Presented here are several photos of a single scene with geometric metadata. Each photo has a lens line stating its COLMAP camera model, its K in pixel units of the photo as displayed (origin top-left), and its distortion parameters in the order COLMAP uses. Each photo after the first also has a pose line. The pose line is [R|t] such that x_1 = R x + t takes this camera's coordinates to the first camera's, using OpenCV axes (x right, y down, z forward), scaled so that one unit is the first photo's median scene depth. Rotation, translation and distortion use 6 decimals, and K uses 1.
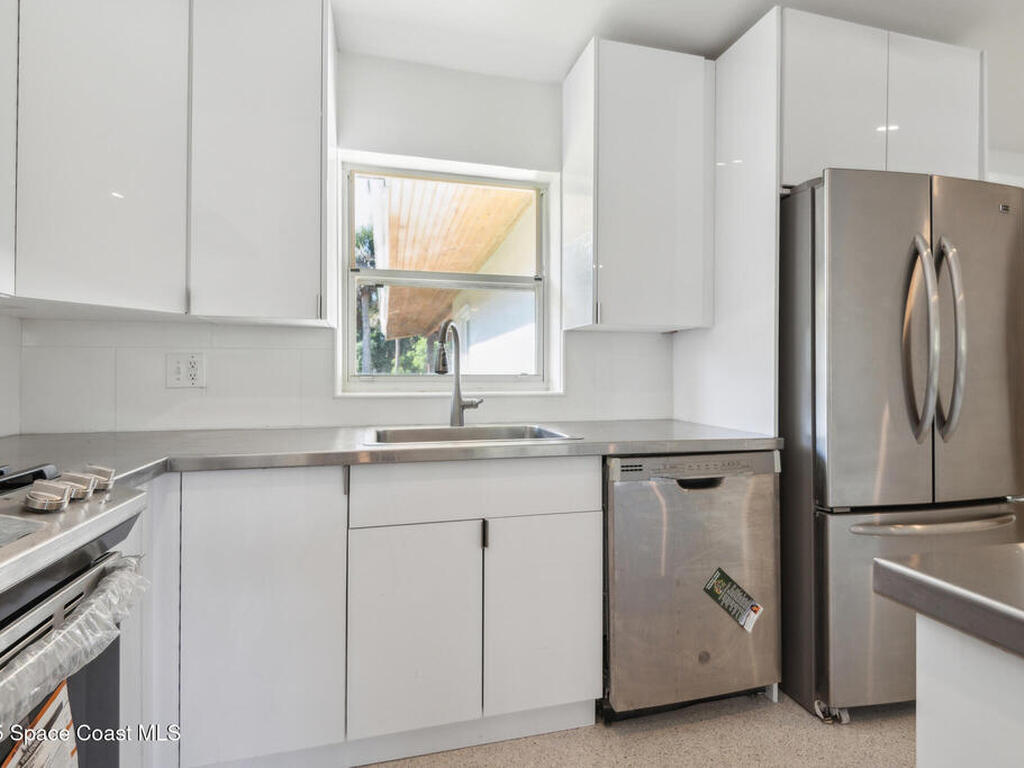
lens RADIAL K [[497.4, 0, 512.6], [0, 497.4, 360.6], [0, 0, 1]] dist [0.001631, -0.000460]
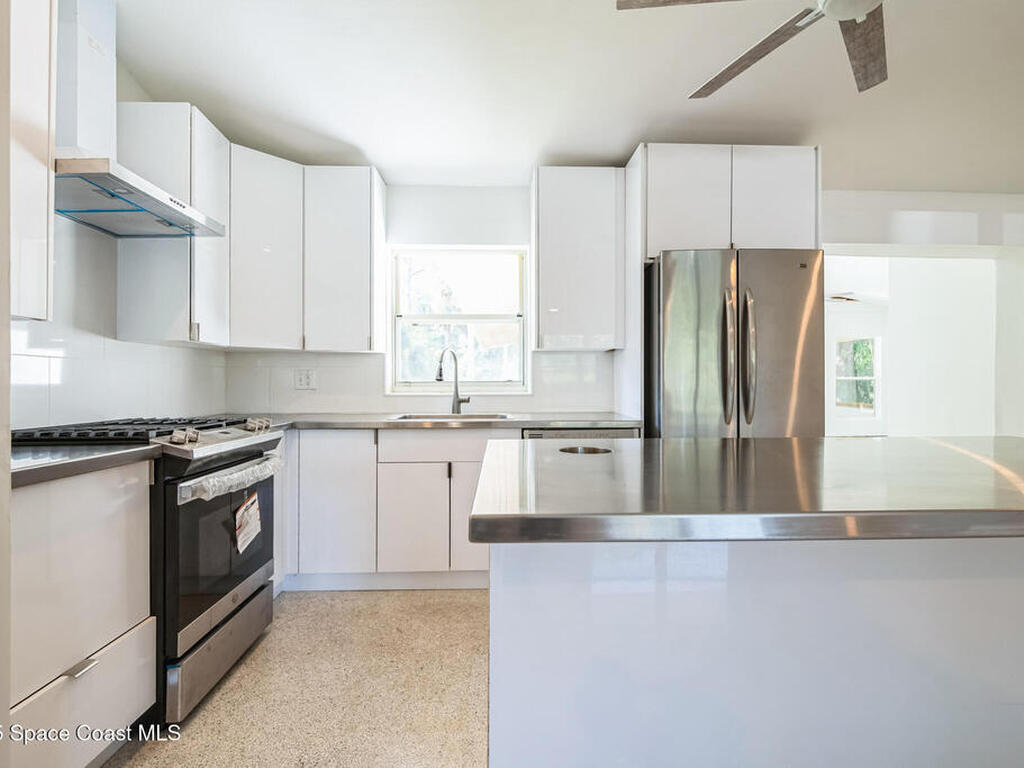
lens RADIAL K [[497.4, 0, 512.6], [0, 497.4, 360.6], [0, 0, 1]] dist [0.001631, -0.000460]
pose [[0.977514, -0.012979, -0.210472, 0.426515], [0.010616, 0.999867, -0.012351, -0.018051], [0.210604, 0.009839, 0.977522, -0.554697]]
